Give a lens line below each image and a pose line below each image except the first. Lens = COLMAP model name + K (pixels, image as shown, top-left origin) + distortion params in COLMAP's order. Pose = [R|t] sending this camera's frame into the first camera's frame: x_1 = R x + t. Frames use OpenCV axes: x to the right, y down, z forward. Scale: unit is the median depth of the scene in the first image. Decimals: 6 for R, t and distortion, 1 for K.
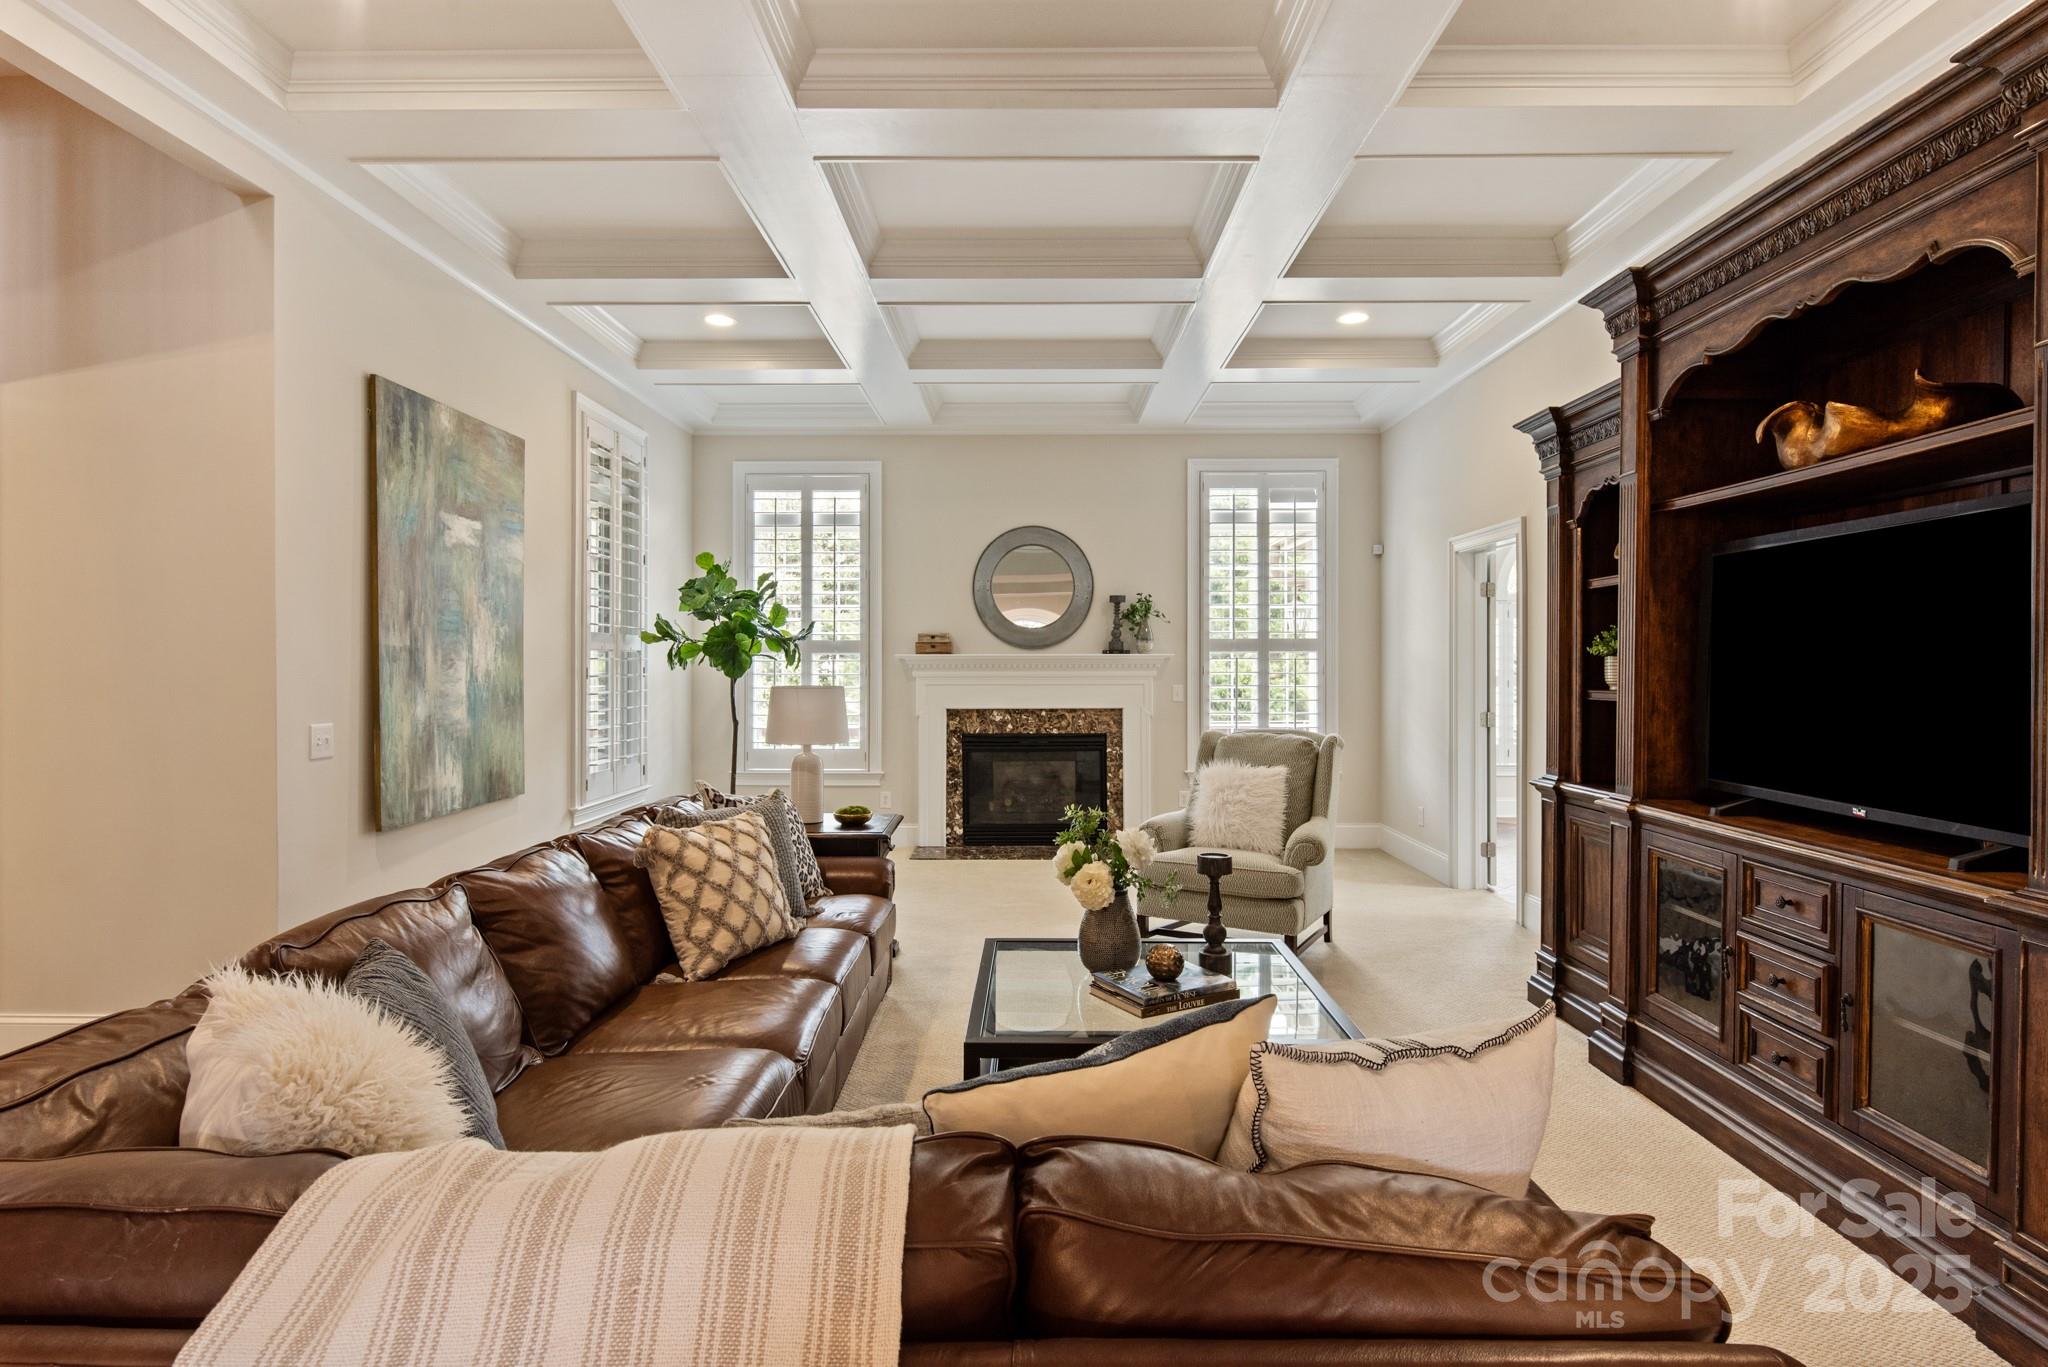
lens RADIAL K [[1127.1, 0, 1023.4], [0, 1127.1, 677.8], [0, 0, 1]] dist [0.000238, 0.000004]
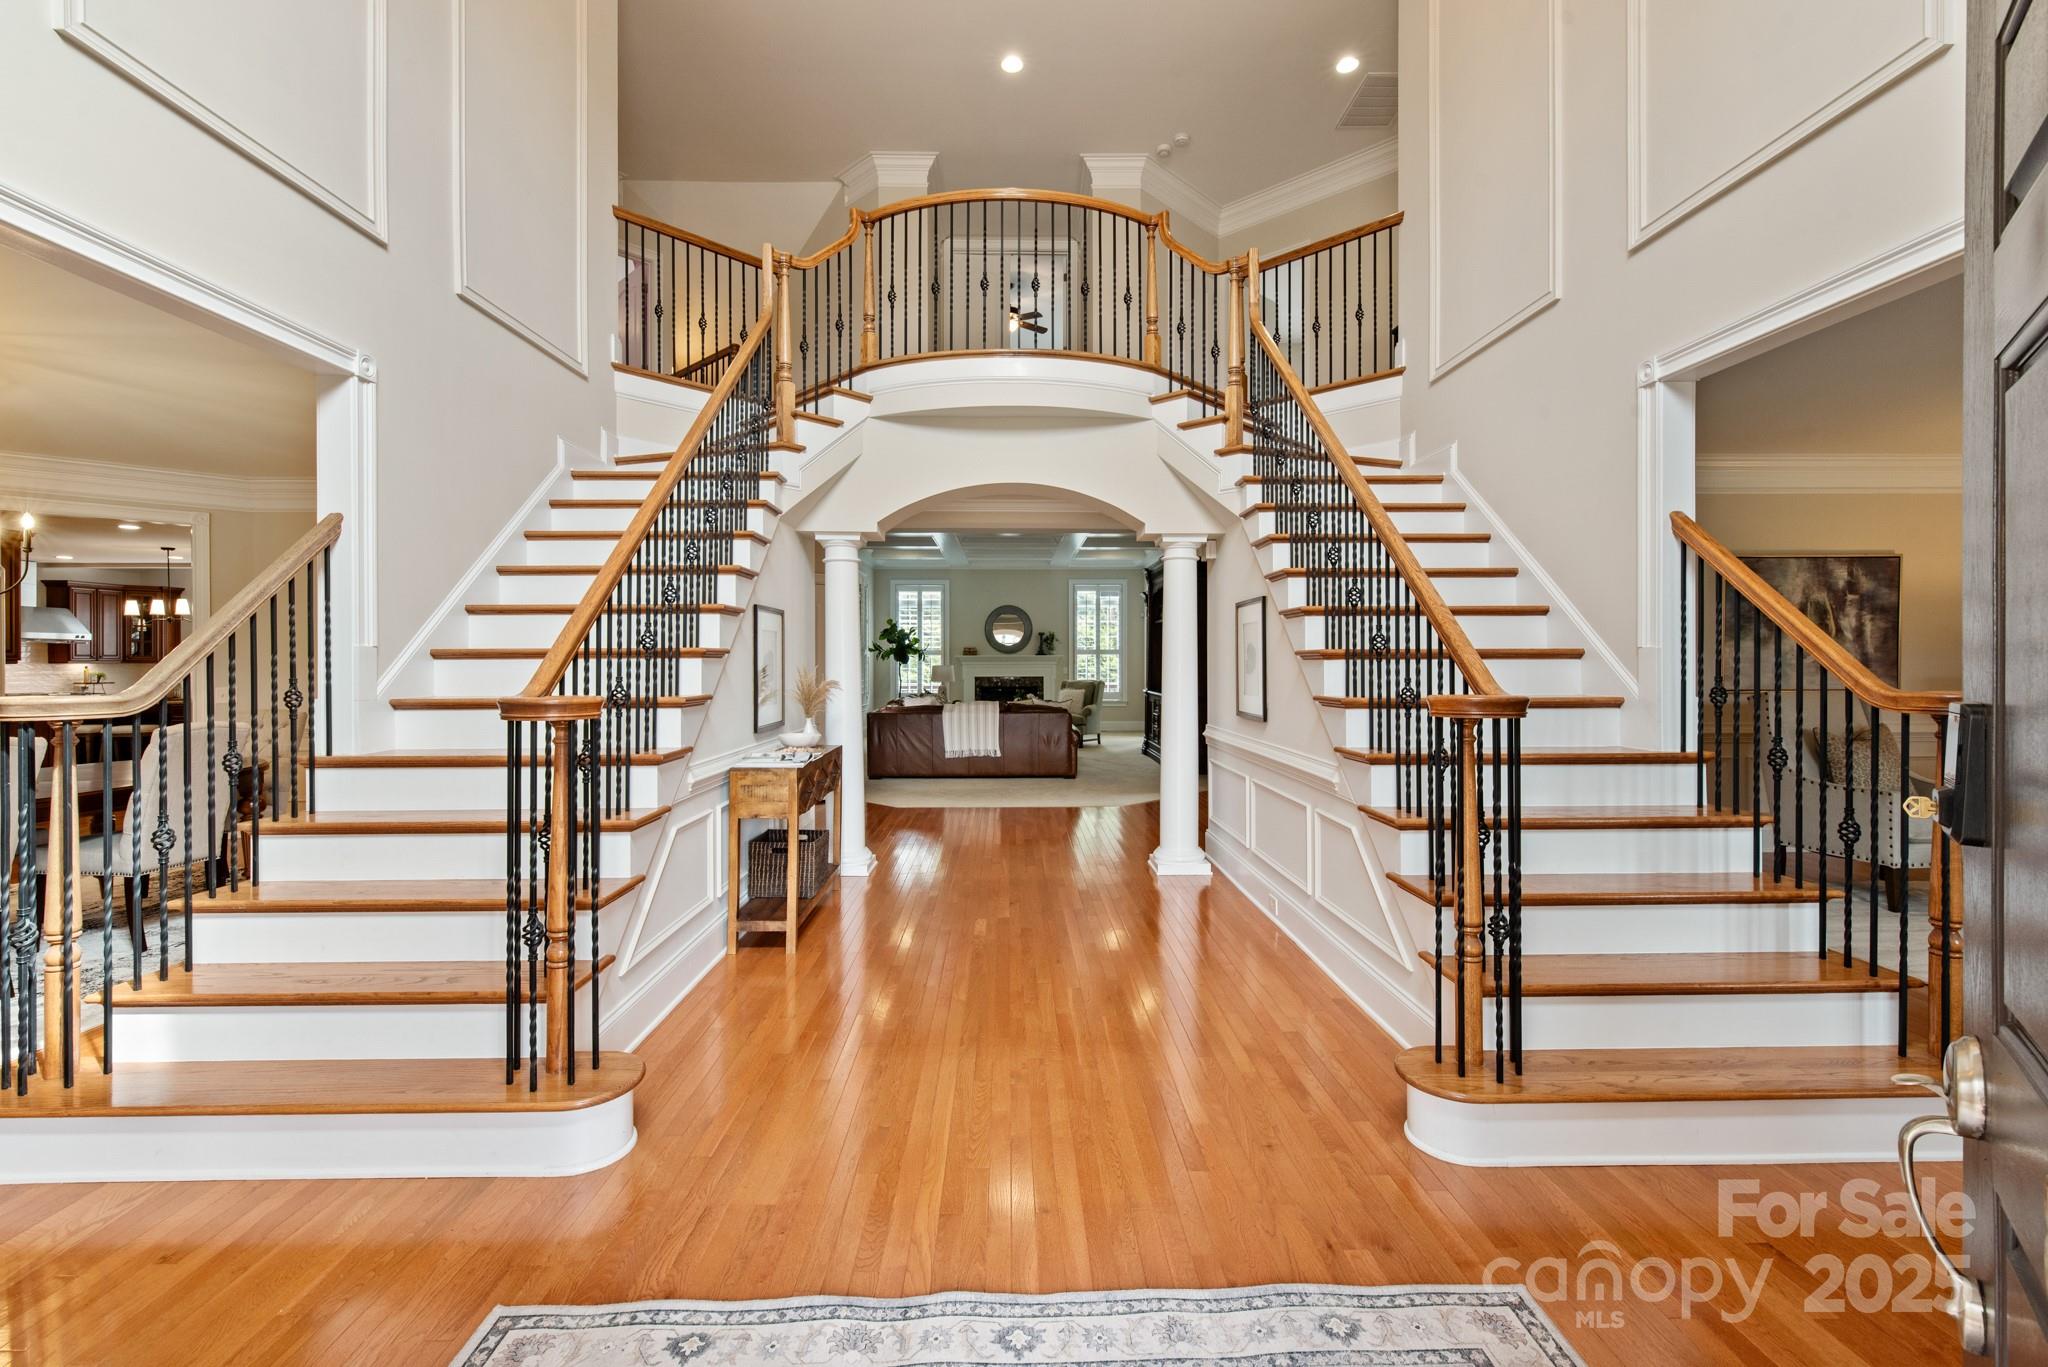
lens RADIAL K [[908.5, 0, 1026.9], [0, 908.5, 672.0], [0, 0, 1]] dist [0.000578, -0.000750]
pose [[0.999637, -0.004496, 0.026555, -0.006337], [0.004668, 0.999969, -0.006414, 0.035346], [-0.026526, 0.006536, 0.999627, -1.250785]]
